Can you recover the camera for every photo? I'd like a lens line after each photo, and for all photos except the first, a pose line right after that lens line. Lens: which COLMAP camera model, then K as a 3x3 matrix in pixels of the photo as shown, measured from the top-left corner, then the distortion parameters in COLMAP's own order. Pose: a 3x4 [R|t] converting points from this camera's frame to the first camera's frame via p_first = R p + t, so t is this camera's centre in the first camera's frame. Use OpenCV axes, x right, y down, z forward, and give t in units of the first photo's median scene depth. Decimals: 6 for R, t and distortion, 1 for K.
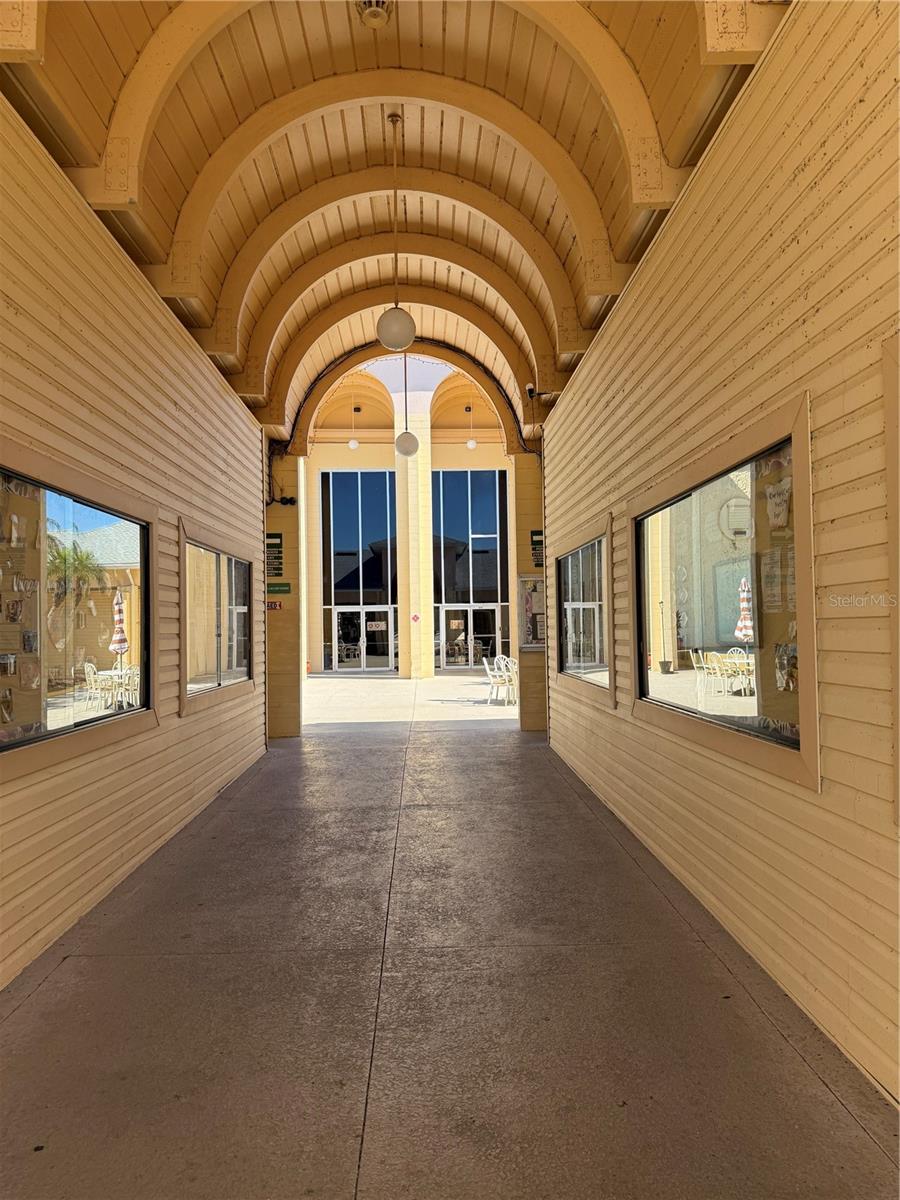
lens RADIAL K [[842.0, 0, 449.8], [0, 842.0, 599.1], [0, 0, 1]] dist [0.000118, 0.000011]
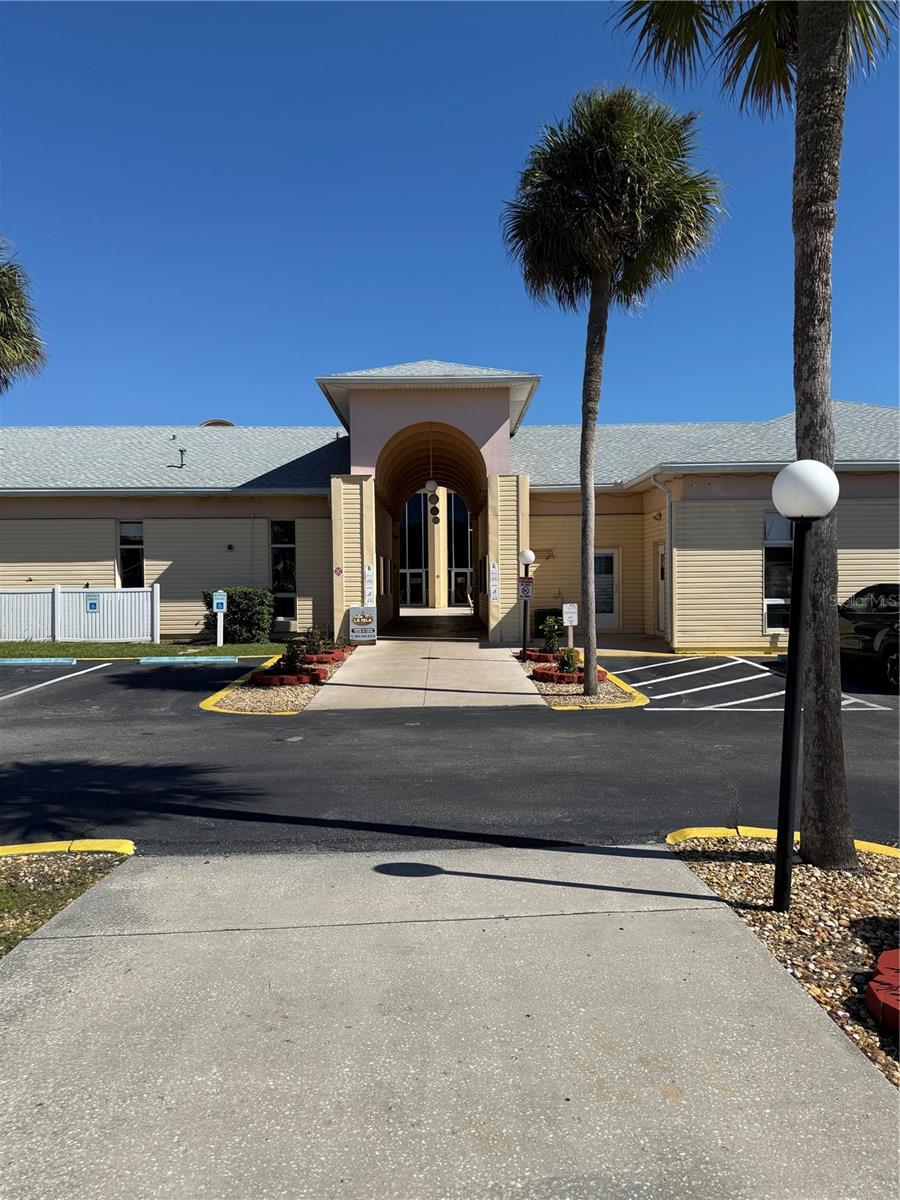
lens RADIAL K [[842.0, 0, 449.0], [0, 842.0, 604.7], [0, 0, 1]] dist [0.000118, 0.000011]
pose [[0.999865, 0.004561, -0.015800, 0.011201], [-0.004185, 0.999710, 0.023720, 0.039816], [0.015904, -0.023651, 0.999594, -0.772613]]
